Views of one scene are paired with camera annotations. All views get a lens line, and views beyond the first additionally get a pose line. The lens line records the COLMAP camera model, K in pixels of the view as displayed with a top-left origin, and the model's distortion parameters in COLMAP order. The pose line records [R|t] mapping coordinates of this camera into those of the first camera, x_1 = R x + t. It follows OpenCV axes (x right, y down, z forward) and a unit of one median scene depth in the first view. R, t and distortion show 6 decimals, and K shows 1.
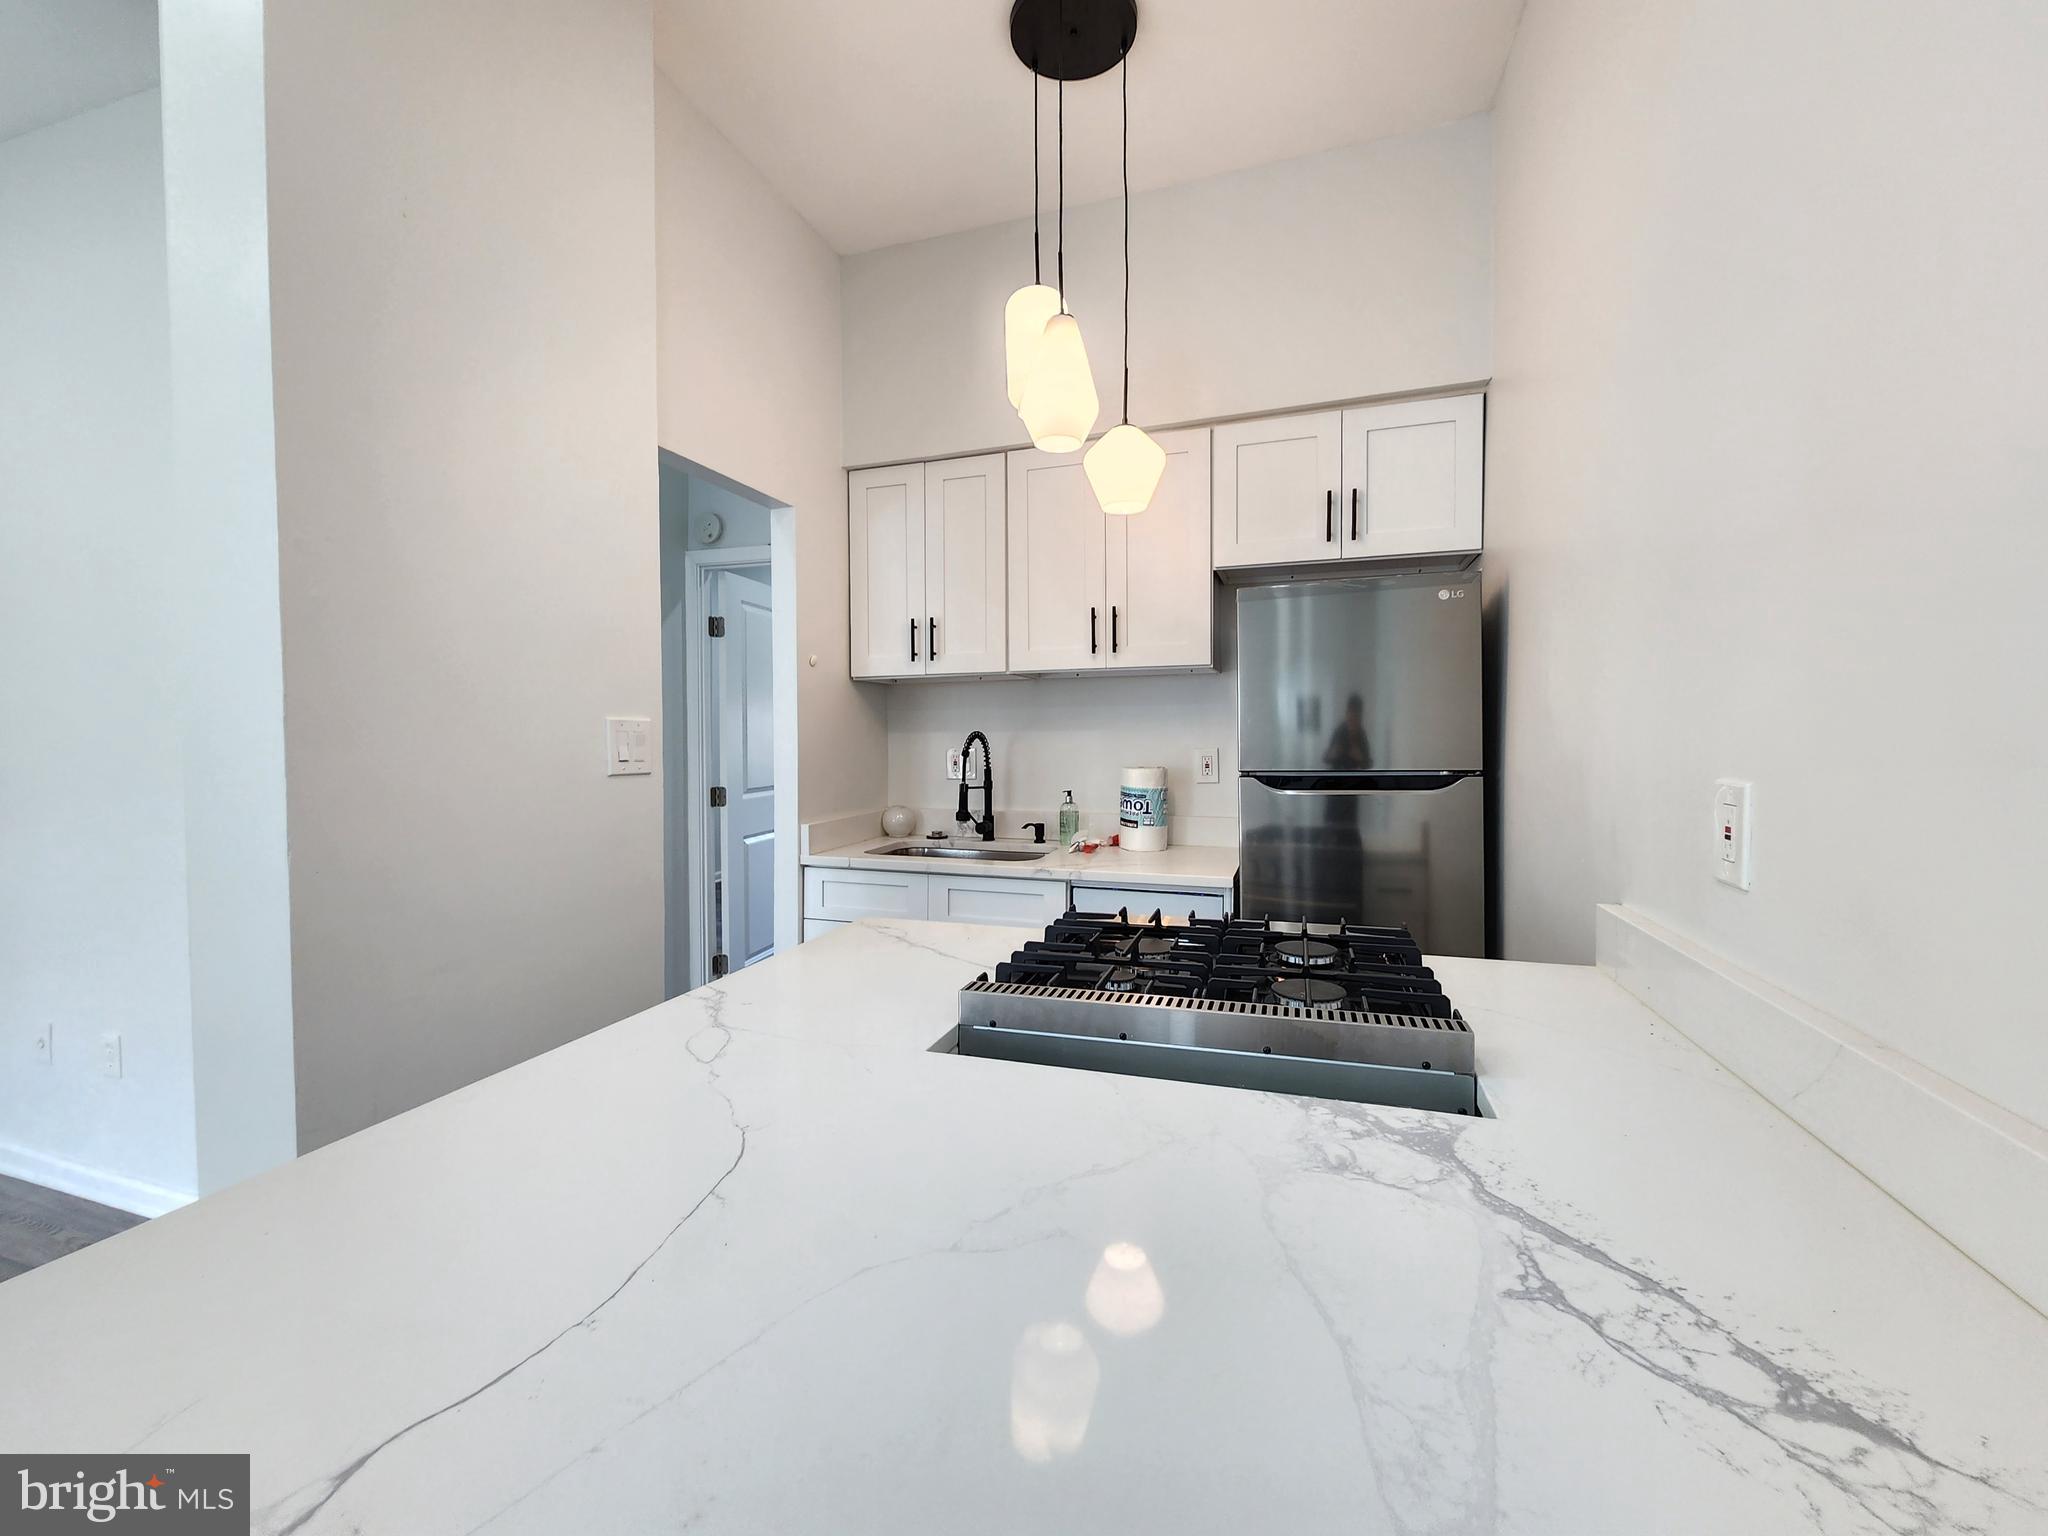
lens RADIAL K [[846.2, 0, 1016.8], [0, 846.2, 761.3], [0, 0, 1]] dist [0.001771, -0.001534]
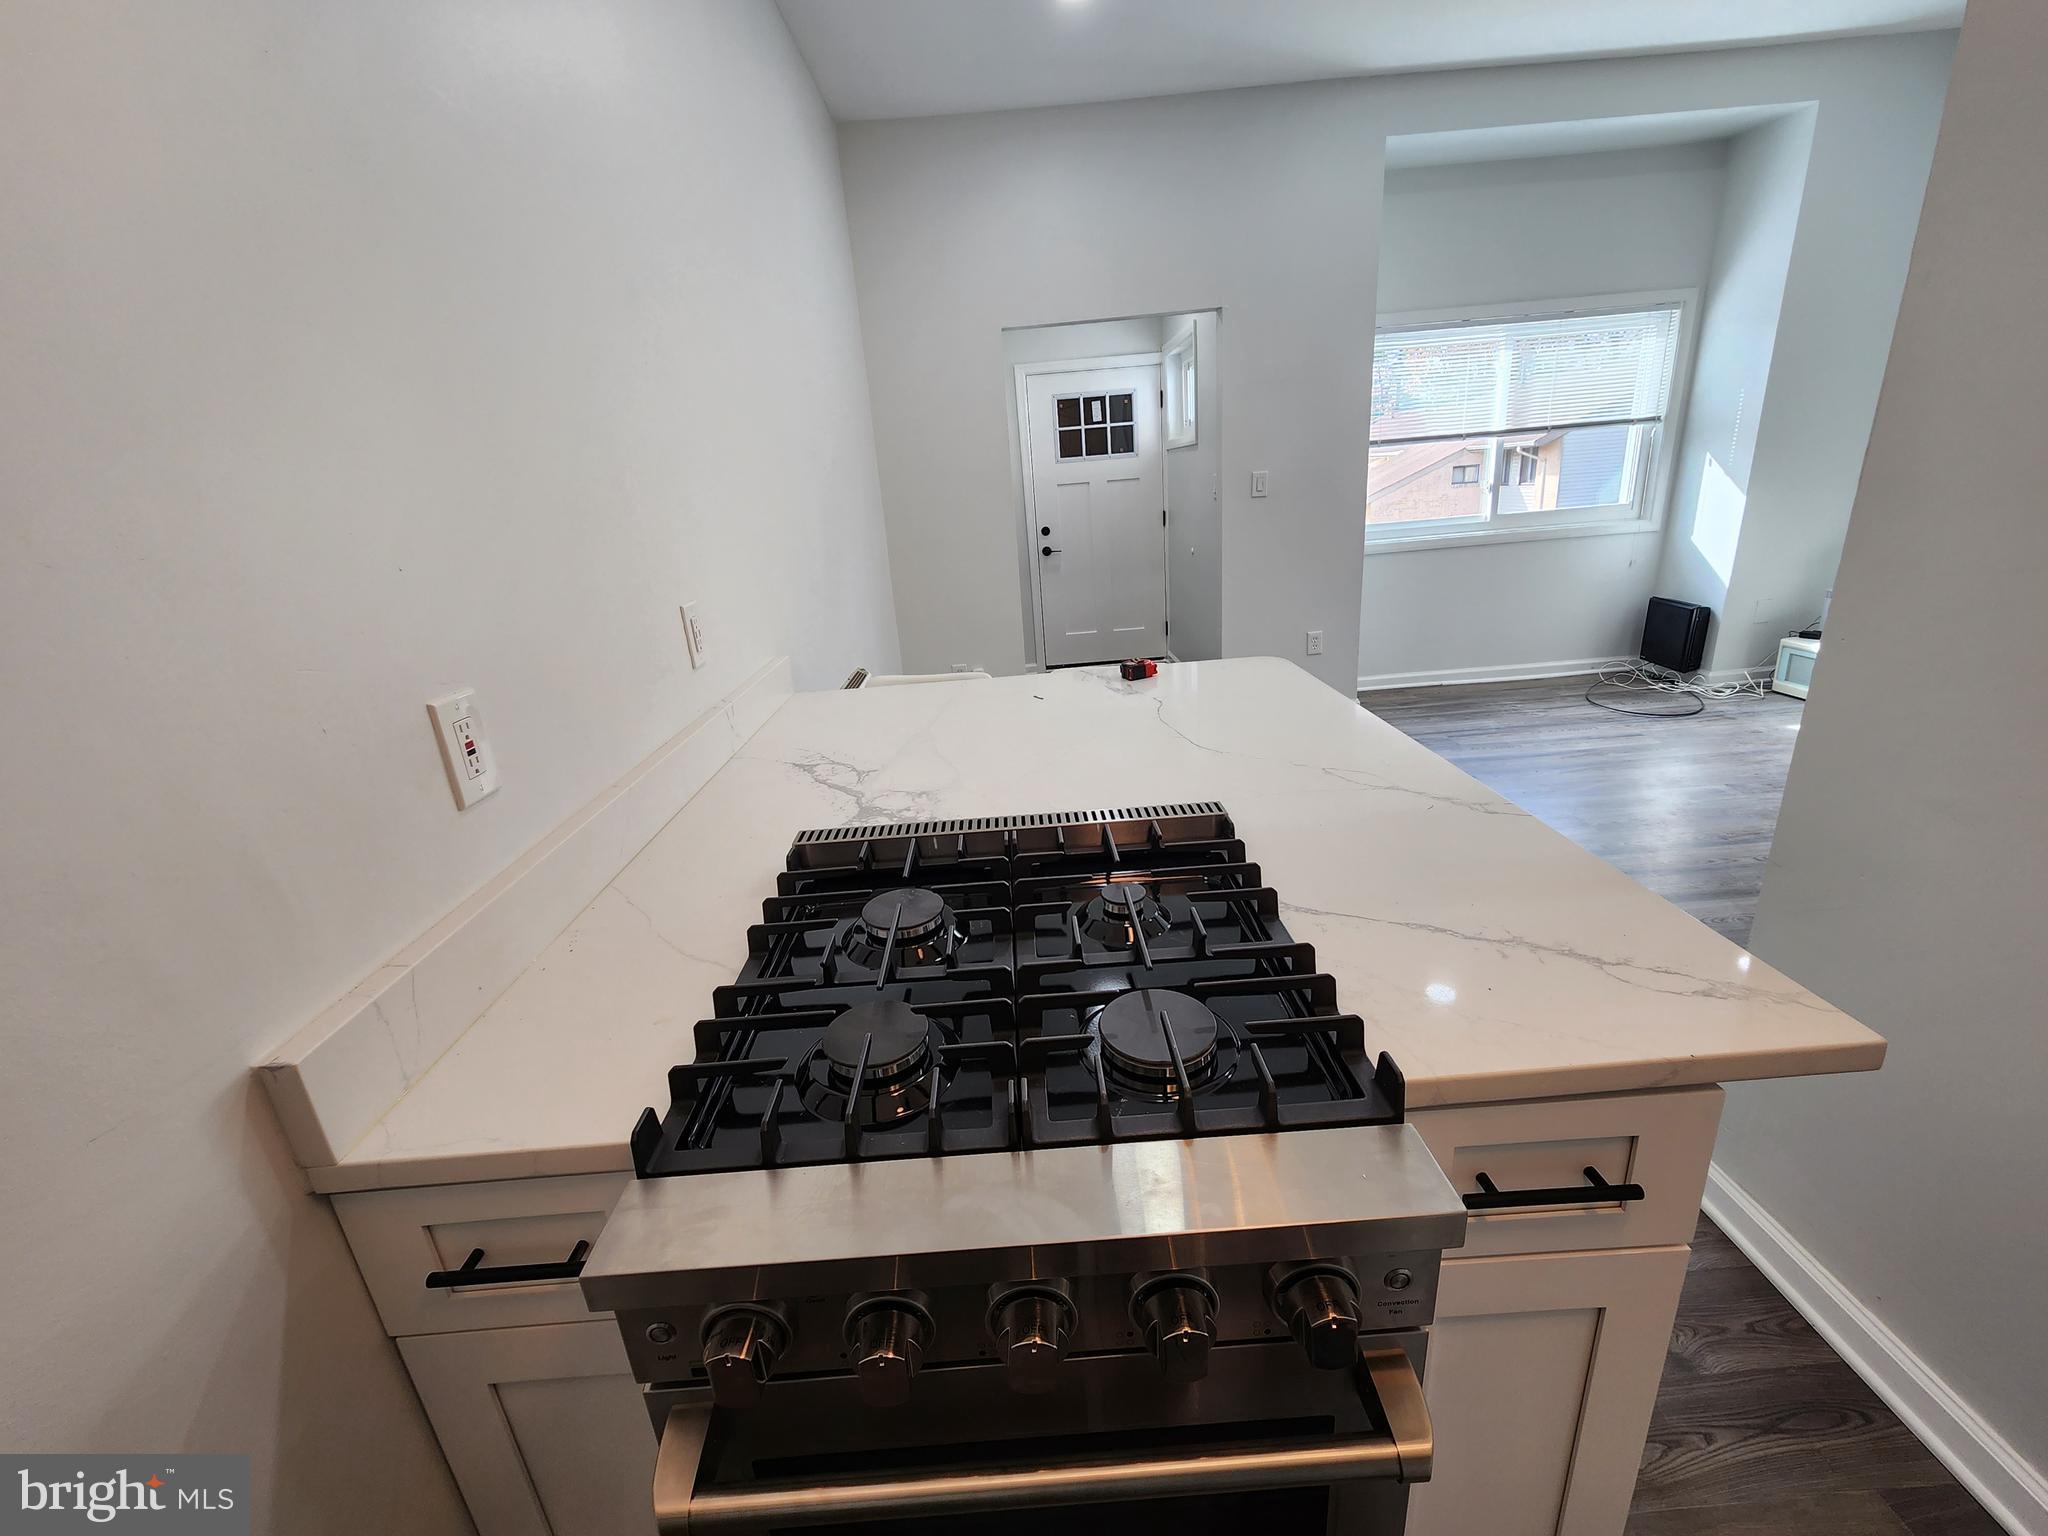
lens RADIAL K [[846.2, 0, 1027.5], [0, 846.2, 763.6], [0, 0, 1]] dist [0.001771, -0.001534]
pose [[-0.937076, 0.179756, -0.299293, 0.195249], [0.067565, 0.934431, 0.349676, -0.070185], [0.342525, 0.307451, -0.887778, 0.755171]]
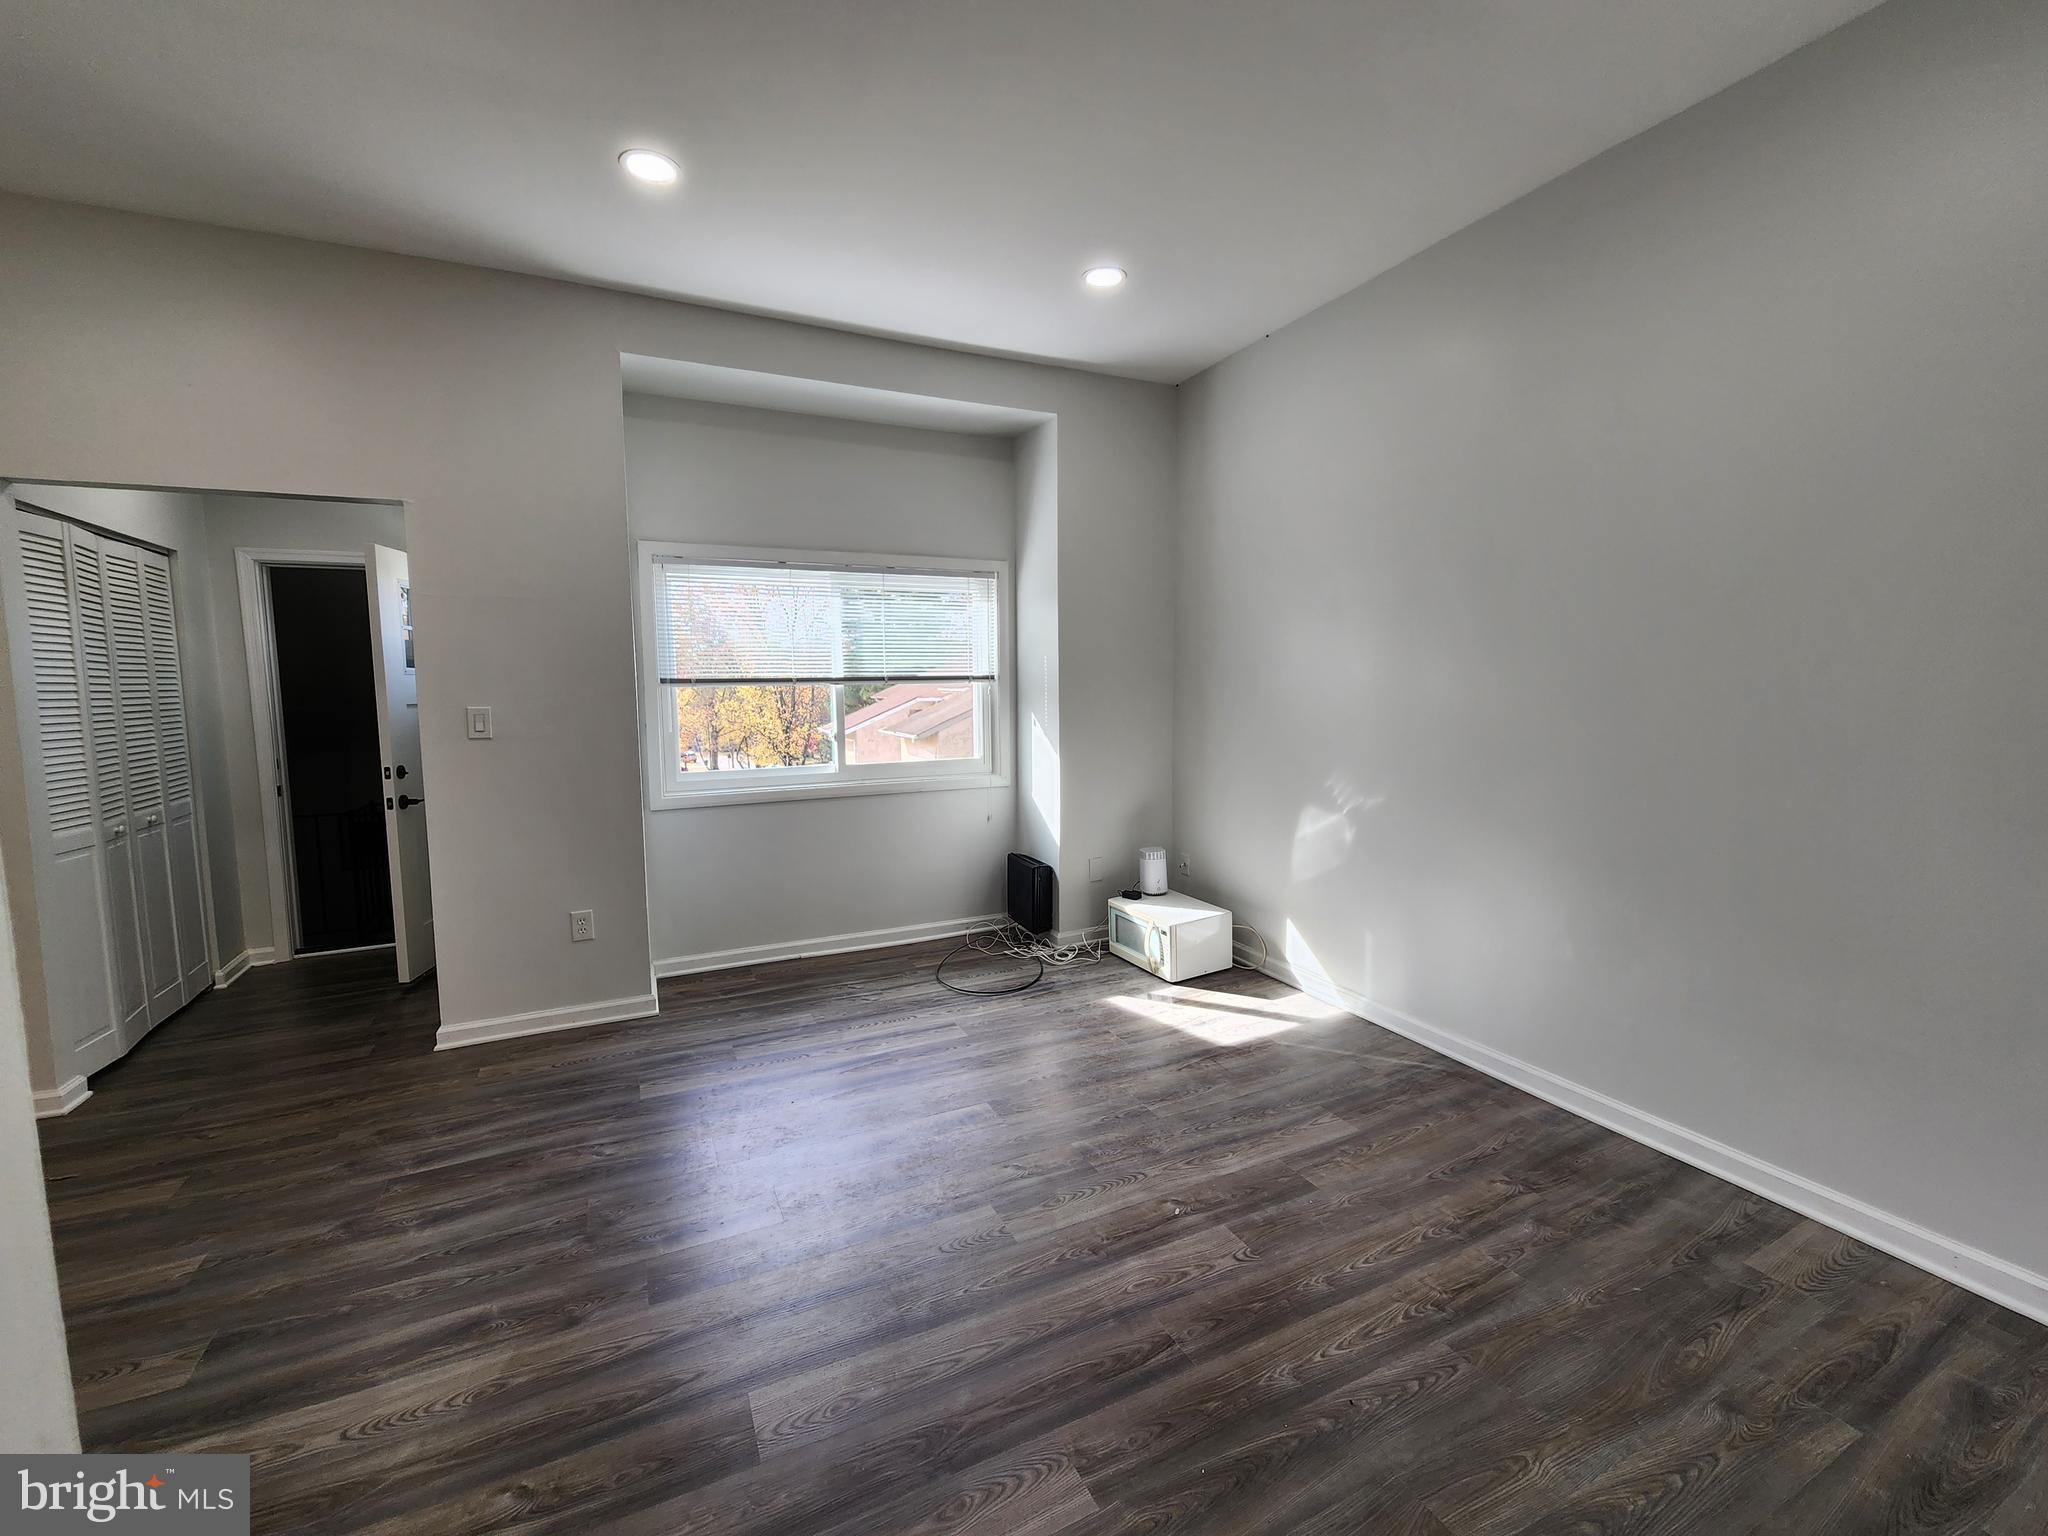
lens RADIAL K [[846.2, 0, 1029.3], [0, 846.2, 764.9], [0, 0, 1]] dist [0.001771, -0.001534]
pose [[-0.715524, 0.076326, -0.694406, -0.501790], [-0.012505, 0.992455, 0.121972, -0.072186], [0.698476, 0.095958, -0.709171, 0.738352]]
